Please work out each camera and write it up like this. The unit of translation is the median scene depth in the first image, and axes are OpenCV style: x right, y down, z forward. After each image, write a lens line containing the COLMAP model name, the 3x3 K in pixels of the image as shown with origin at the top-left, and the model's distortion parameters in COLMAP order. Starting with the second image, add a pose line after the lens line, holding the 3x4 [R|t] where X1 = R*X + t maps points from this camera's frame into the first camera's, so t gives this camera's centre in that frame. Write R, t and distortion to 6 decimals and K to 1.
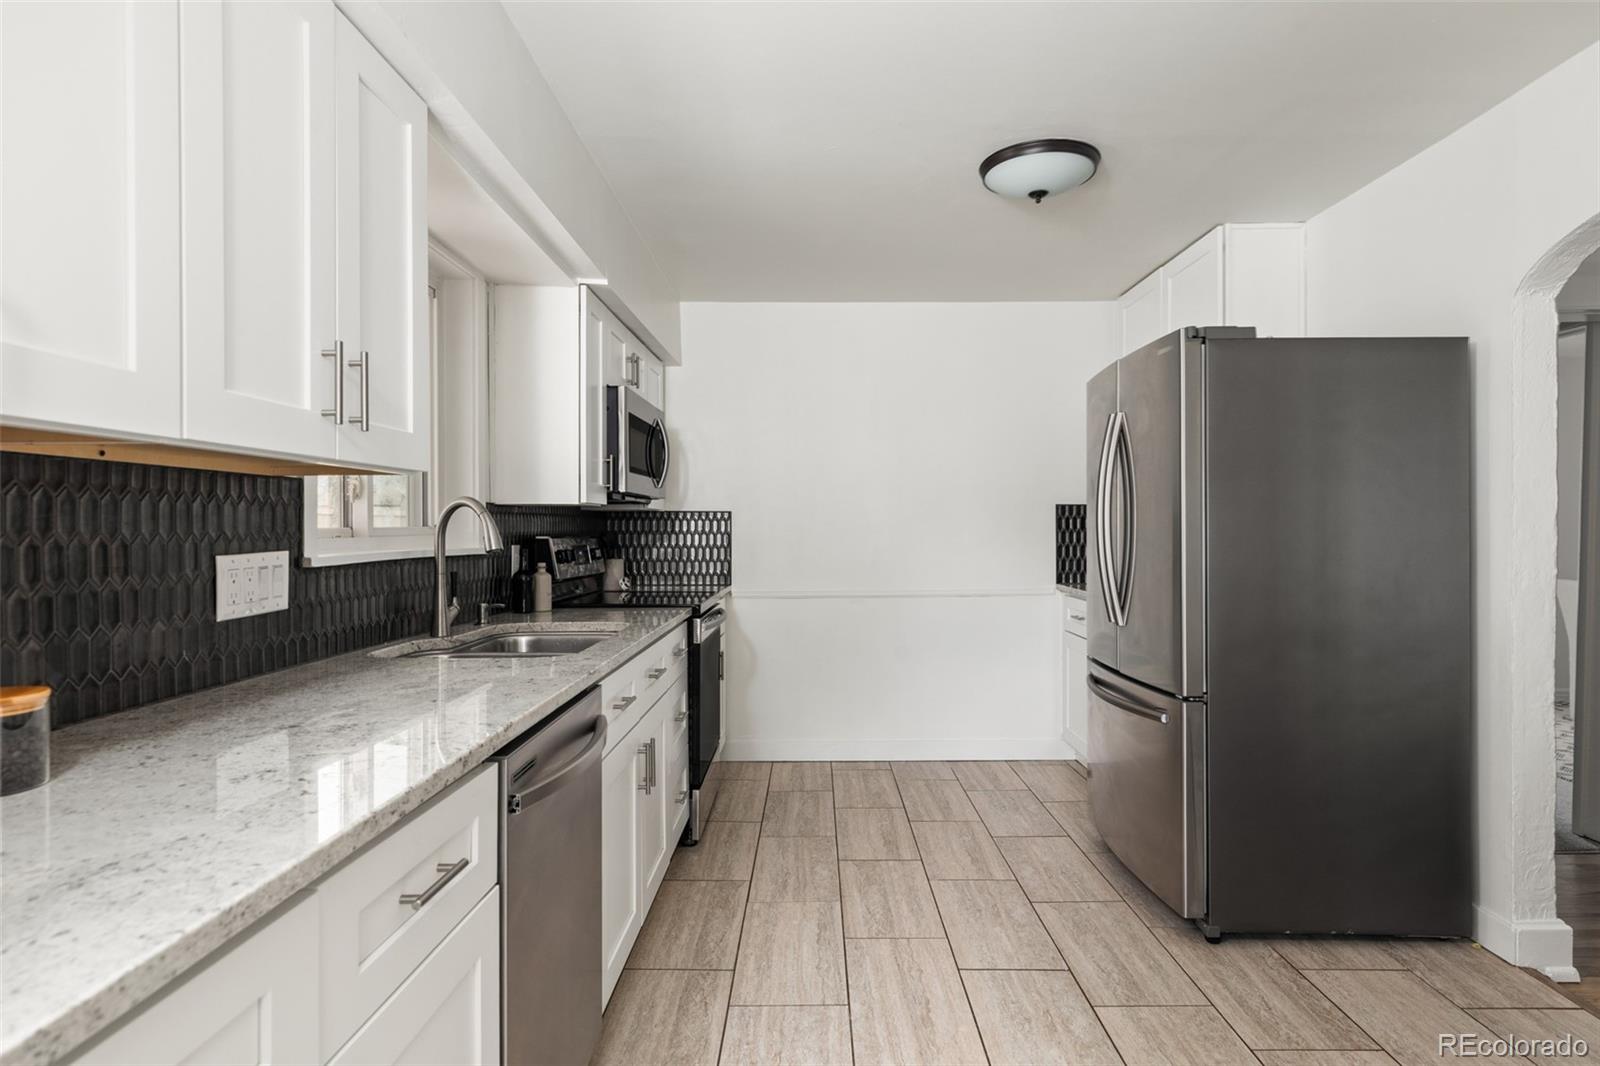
lens RADIAL K [[876.8, 0, 804.5], [0, 876.8, 510.7], [0, 0, 1]] dist [0.002143, -0.000078]
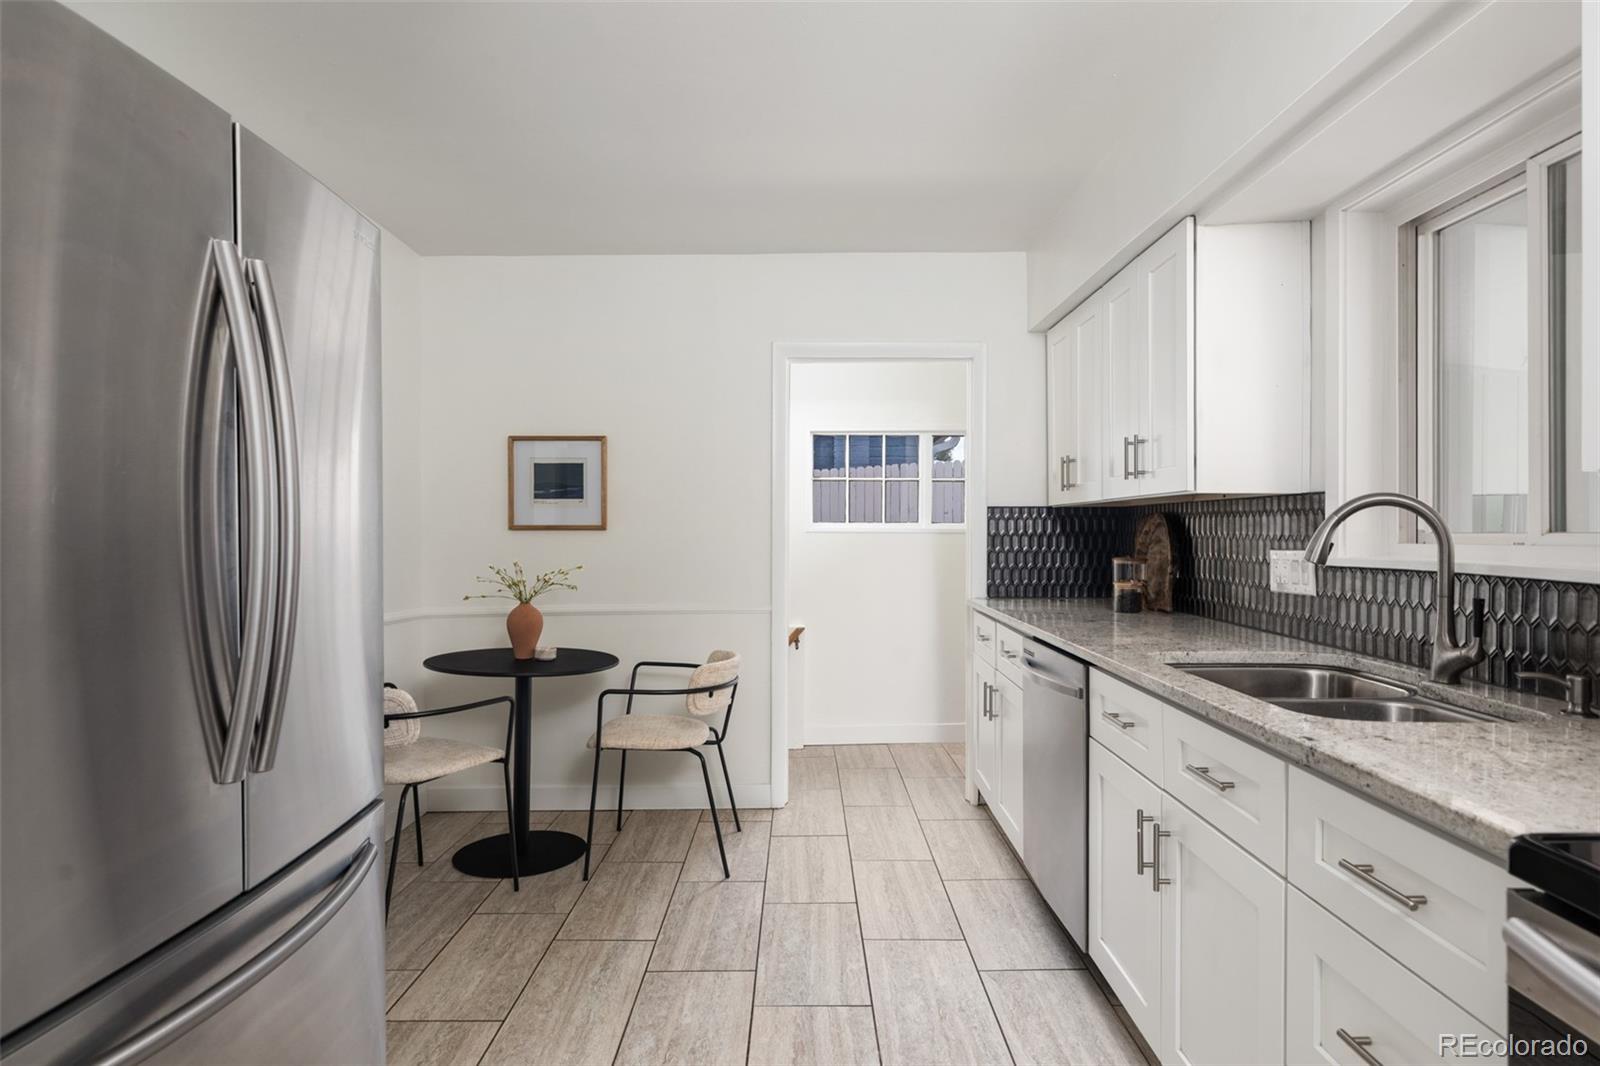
lens RADIAL K [[876.8, 0, 804.5], [0, 876.8, 510.7], [0, 0, 1]] dist [0.002143, -0.000078]
pose [[-0.999902, 0.001539, -0.013881, 0.154815], [0.002113, 0.999140, -0.041399, 0.035865], [0.013805, -0.041424, -0.999046, 2.100631]]
